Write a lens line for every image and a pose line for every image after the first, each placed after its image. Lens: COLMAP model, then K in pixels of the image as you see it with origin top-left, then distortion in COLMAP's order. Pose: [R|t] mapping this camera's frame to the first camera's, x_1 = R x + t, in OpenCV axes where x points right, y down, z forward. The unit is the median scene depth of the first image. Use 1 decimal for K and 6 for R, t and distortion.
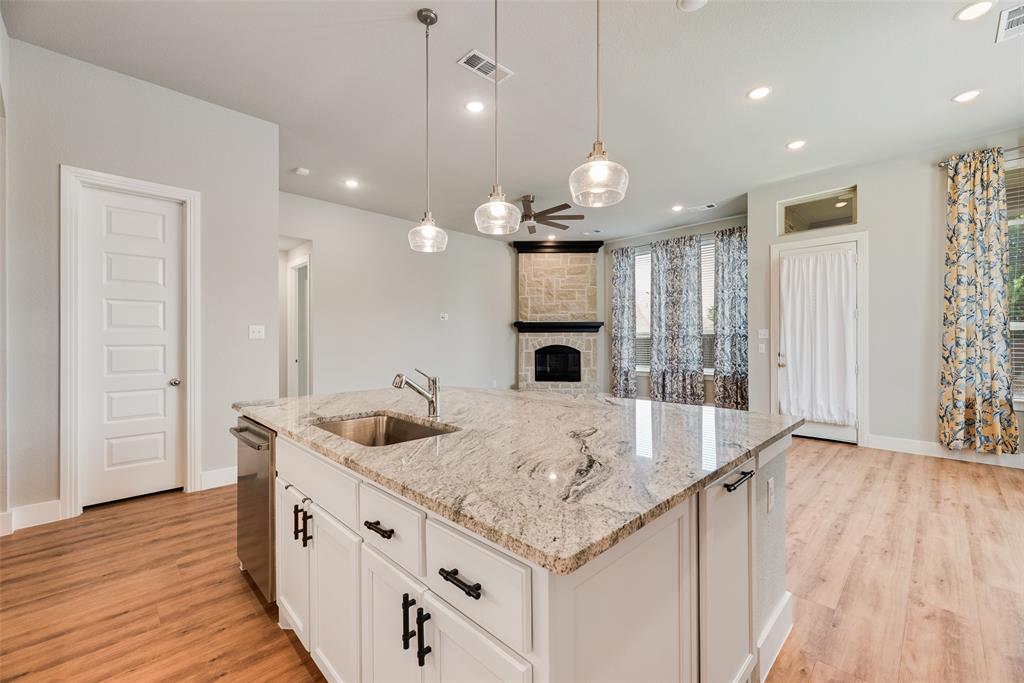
lens RADIAL K [[415.3, 0, 523.8], [0, 415.3, 341.4], [0, 0, 1]] dist [0.004900, -0.001060]
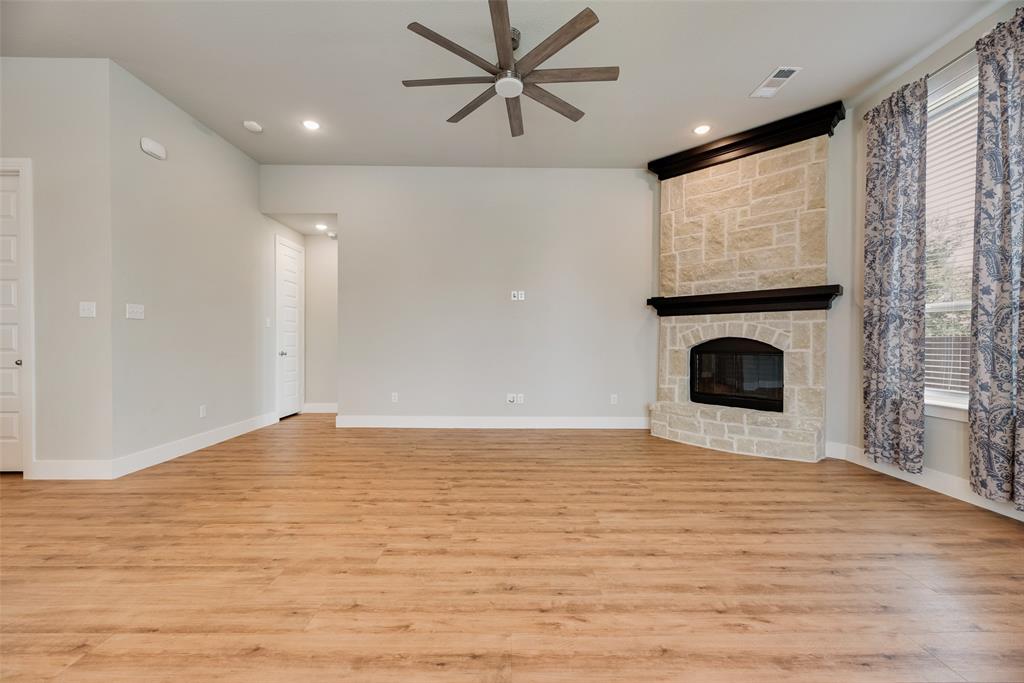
lens RADIAL K [[415.3, 0, 514.6], [0, 415.3, 345.9], [0, 0, 1]] dist [0.004900, -0.001060]
pose [[0.710677, 0.011915, -0.703417, 0.270833], [-0.007136, 0.999927, 0.009727, 0.017570], [0.703482, -0.001893, 0.710711, 0.461206]]
